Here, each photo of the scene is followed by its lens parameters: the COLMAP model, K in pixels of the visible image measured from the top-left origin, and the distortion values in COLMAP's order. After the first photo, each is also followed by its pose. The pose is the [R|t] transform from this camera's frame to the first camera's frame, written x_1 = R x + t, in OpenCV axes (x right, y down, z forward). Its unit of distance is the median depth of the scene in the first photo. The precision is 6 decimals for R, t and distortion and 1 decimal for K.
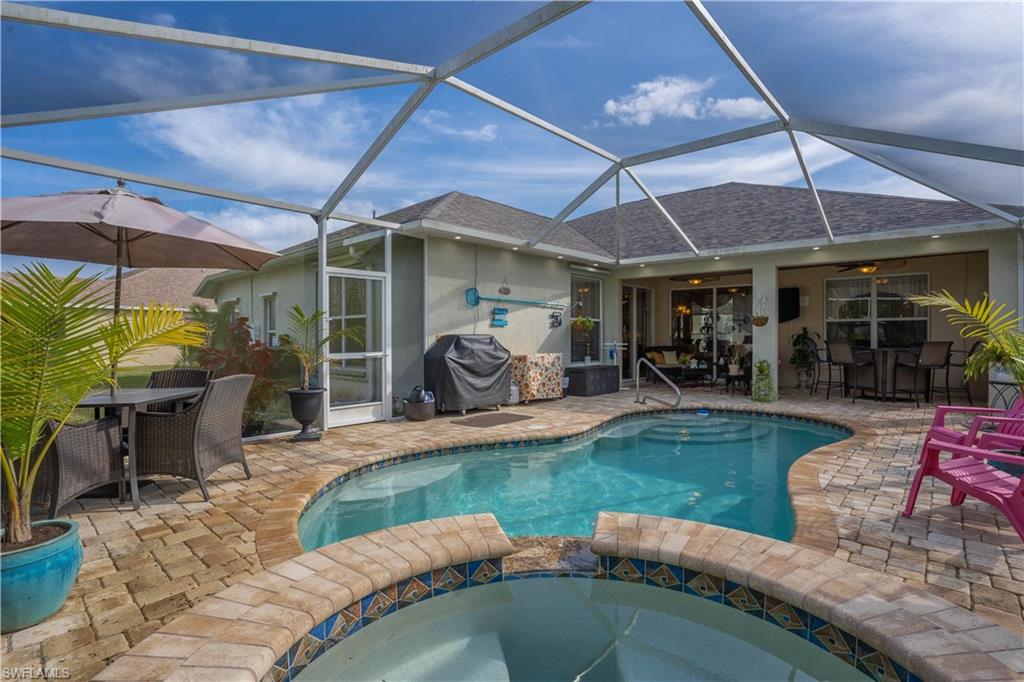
lens RADIAL K [[492.1, 0, 509.0], [0, 492.1, 337.1], [0, 0, 1]] dist [-0.020995, 0.003791]
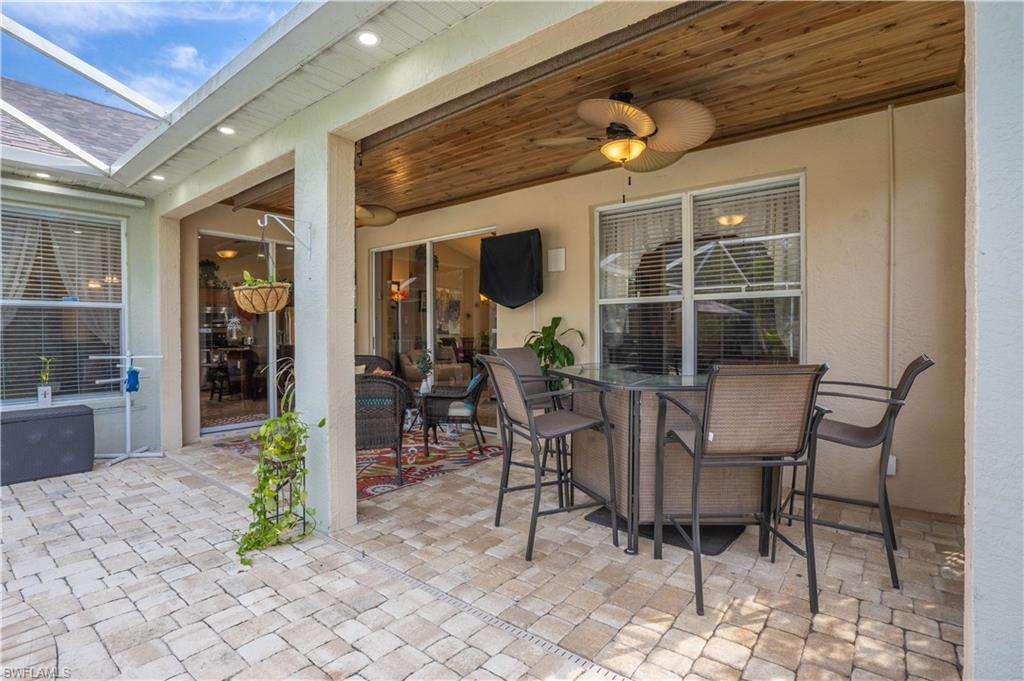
lens RADIAL K [[492.1, 0, 513.0], [0, 492.1, 338.1], [0, 0, 1]] dist [-0.020995, 0.003791]
pose [[0.997290, -0.003946, 0.073471, 0.642793], [0.003957, 0.999992, -0.000013, -0.000875], [-0.073470, 0.000303, 0.997297, 0.664481]]
